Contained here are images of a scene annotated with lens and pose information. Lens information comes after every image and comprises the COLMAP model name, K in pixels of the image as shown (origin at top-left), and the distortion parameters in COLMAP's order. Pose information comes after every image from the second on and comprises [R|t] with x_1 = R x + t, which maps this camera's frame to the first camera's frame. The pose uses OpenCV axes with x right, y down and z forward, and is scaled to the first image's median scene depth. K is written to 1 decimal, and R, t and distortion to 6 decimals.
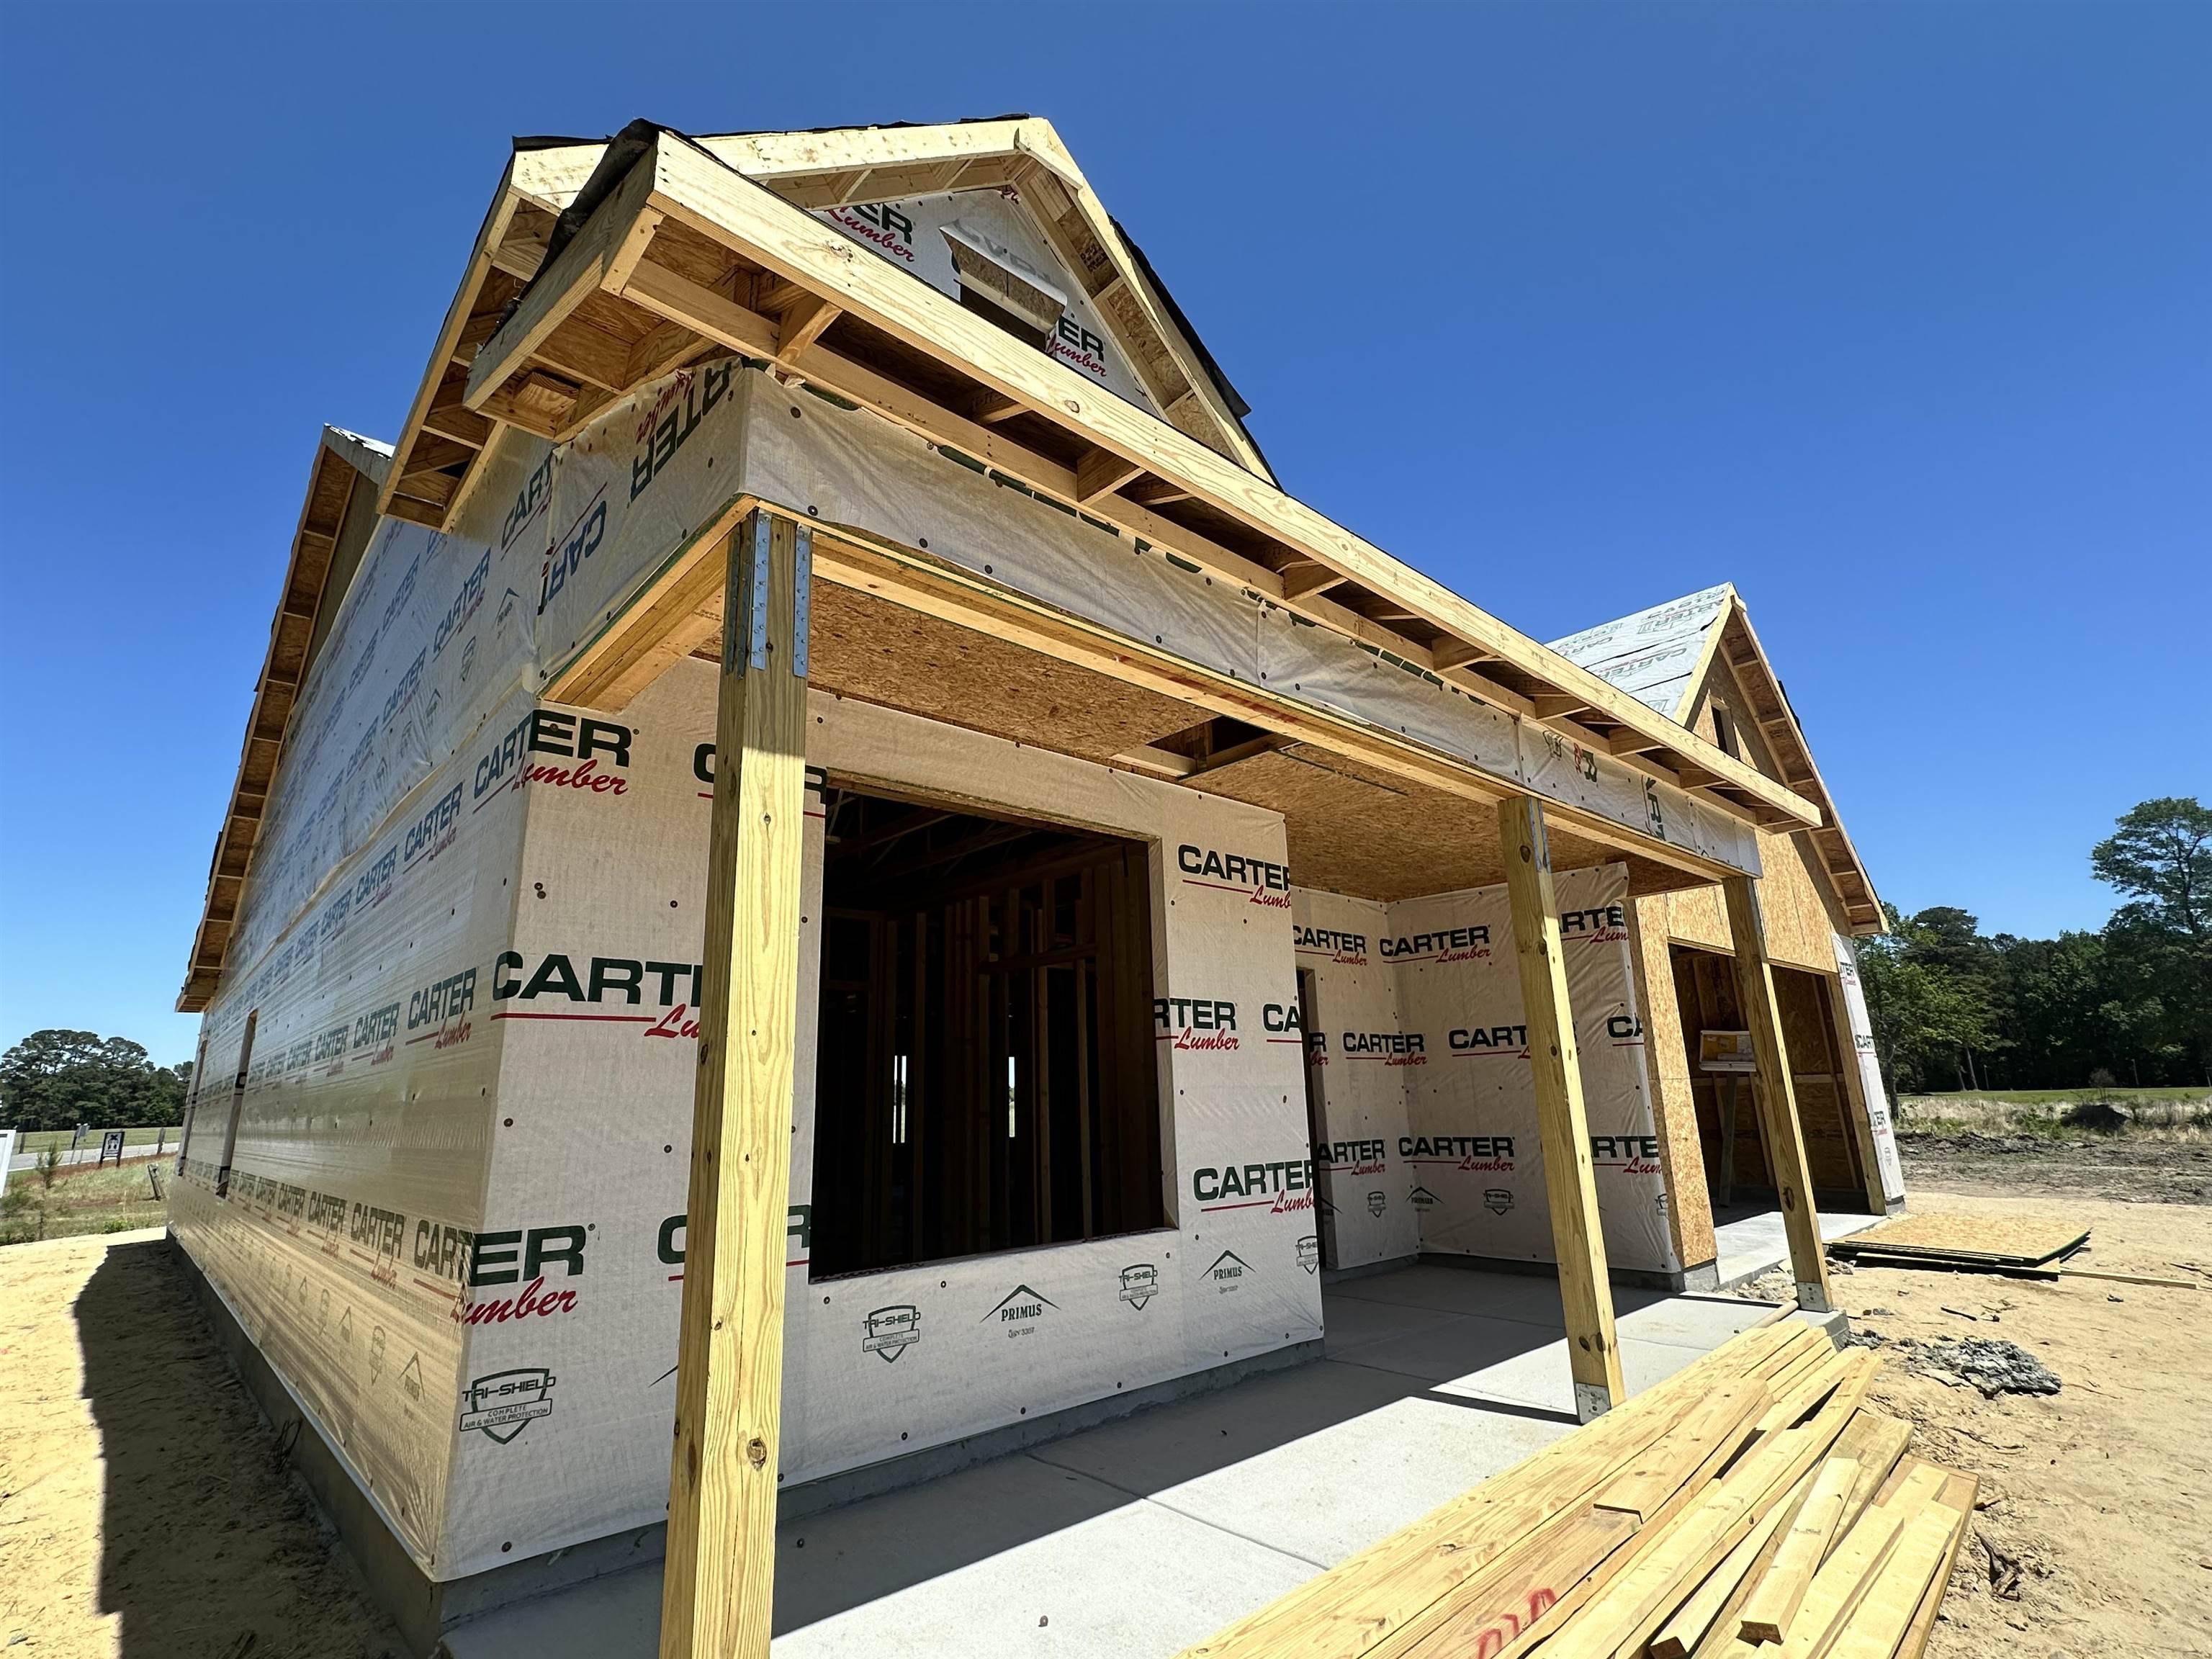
lens RADIAL K [[1053.1, 0, 1112.8], [0, 1053.1, 828.5], [0, 0, 1]] dist [-0.000947, -0.001101]
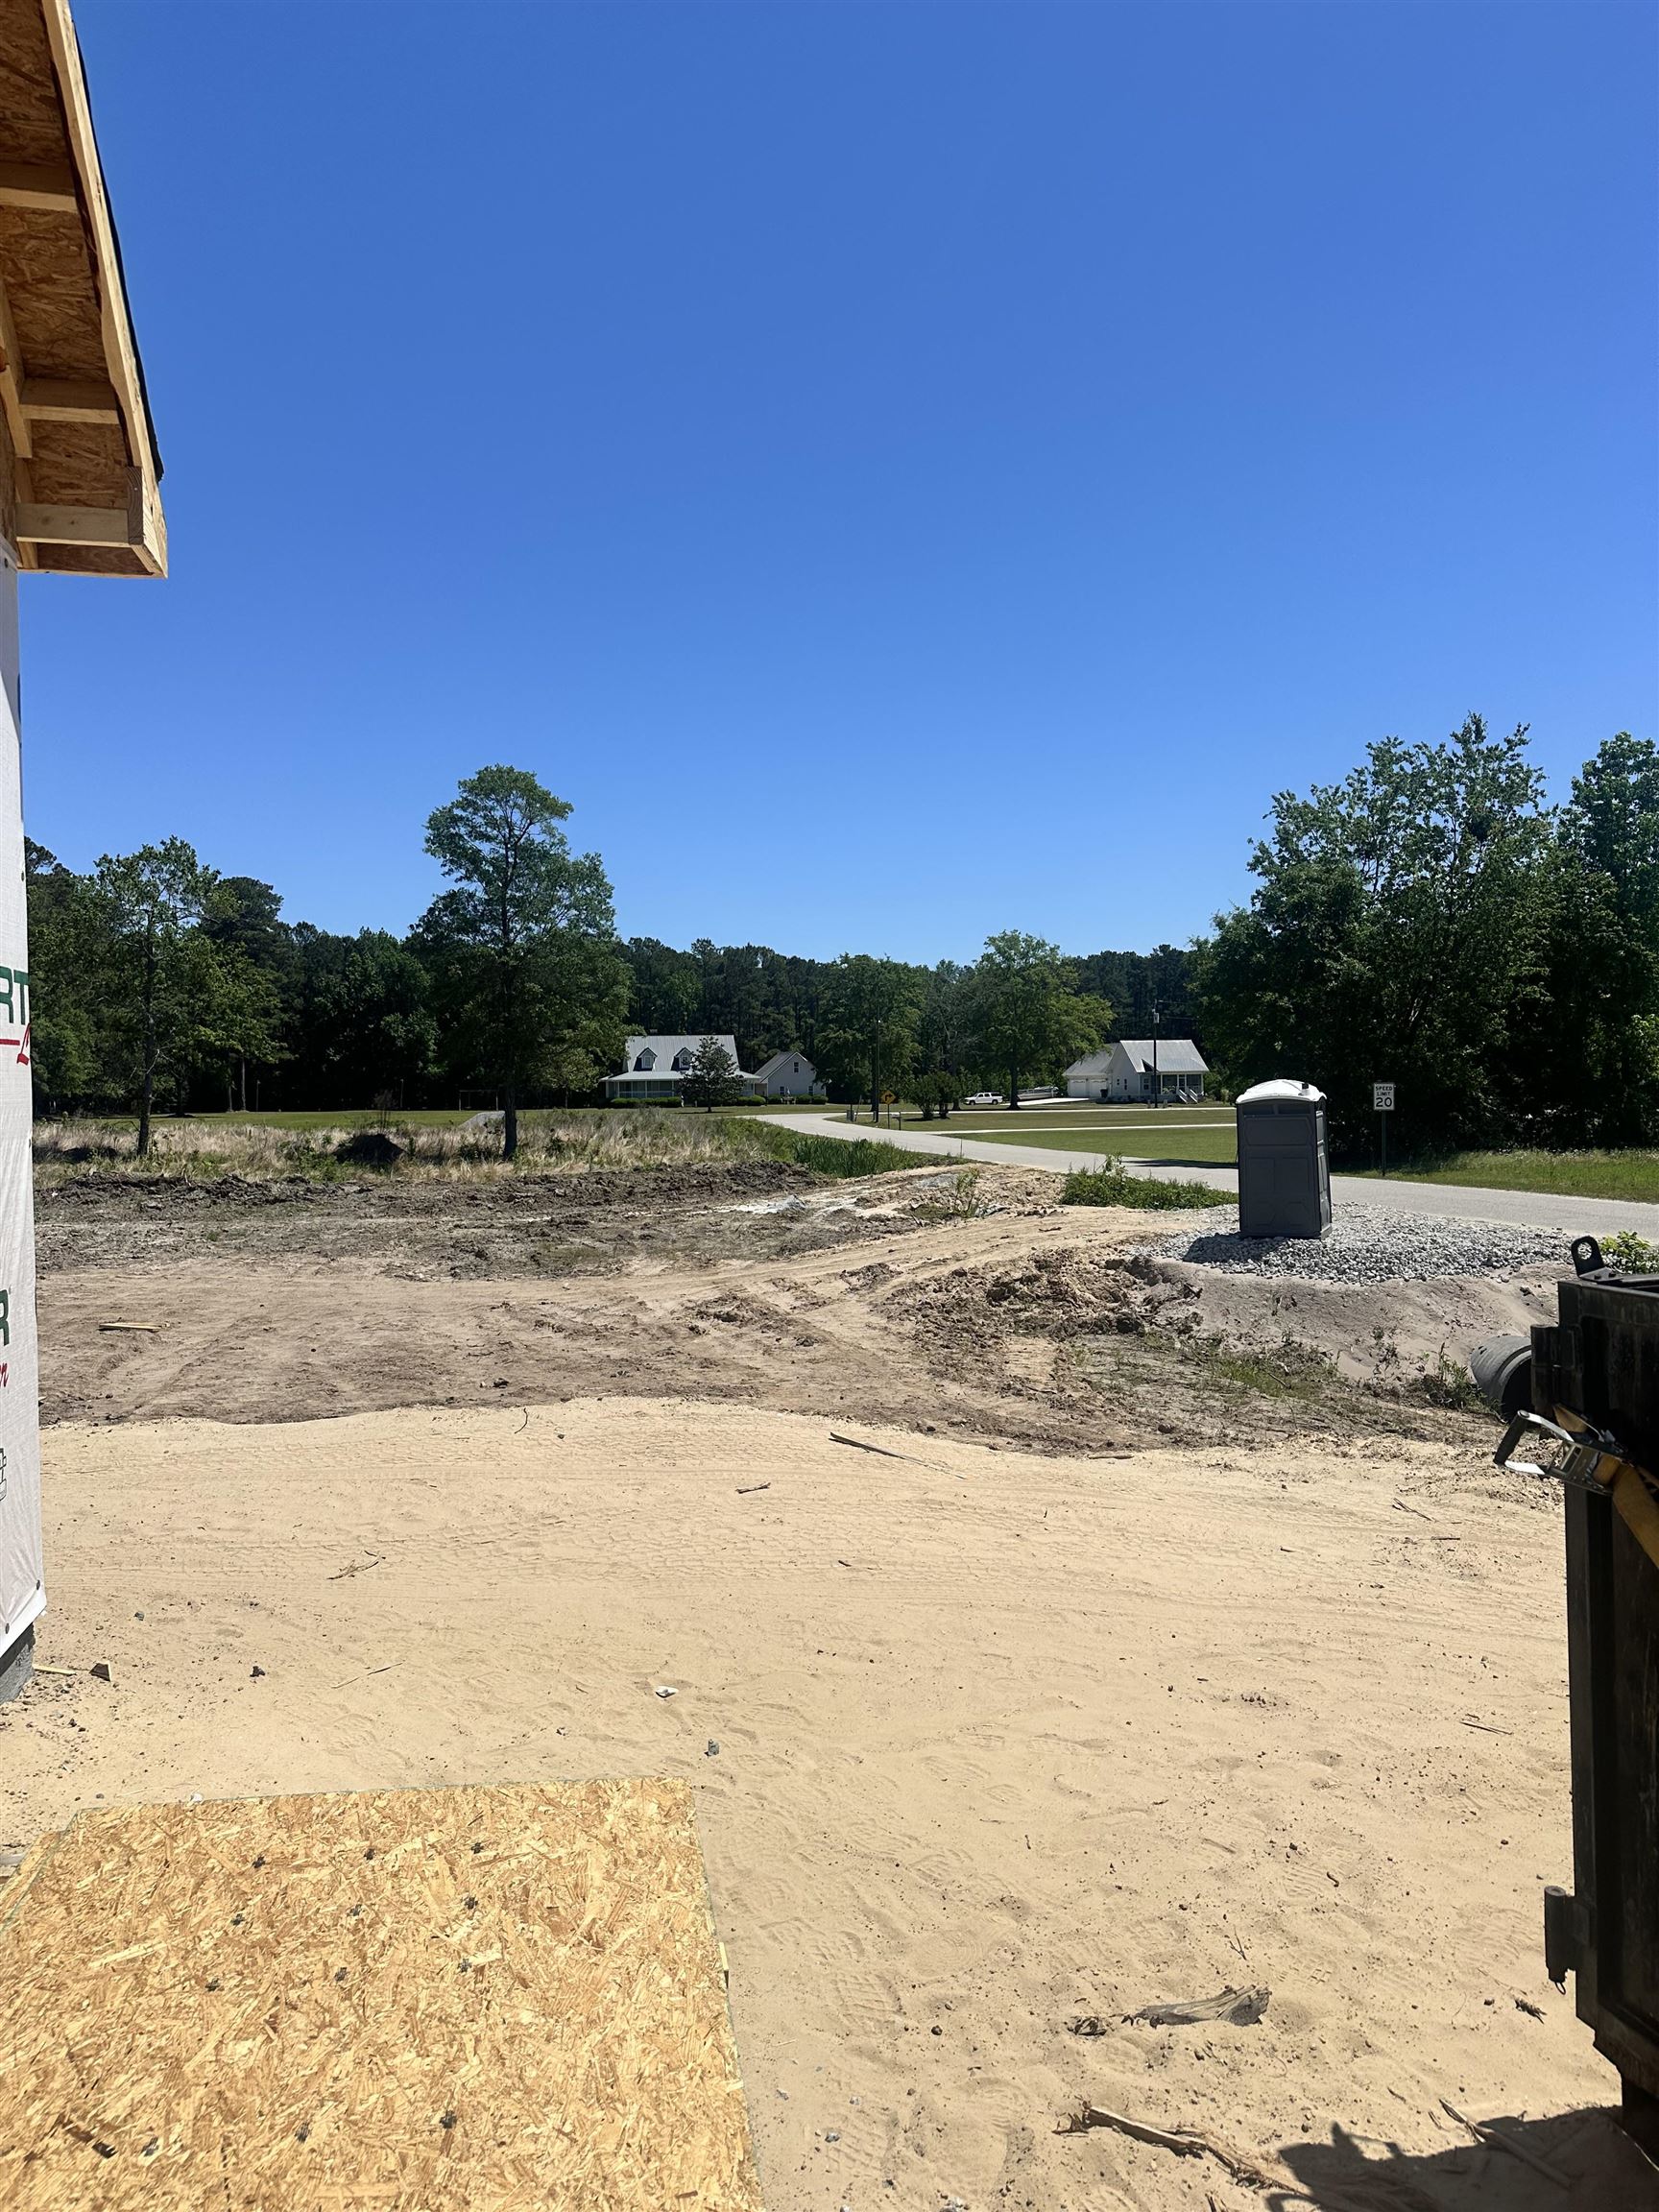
lens RADIAL K [[1537.6, 0, 834.1], [0, 1537.6, 1105.8], [0, 0, 1]] dist [0.050169, -0.001343]
pose [[0.507471, 0.011973, 0.861586, 0.202202], [-0.219899, 0.968594, 0.116059, 0.057416], [-0.833137, -0.248359, 0.494166, 0.263388]]
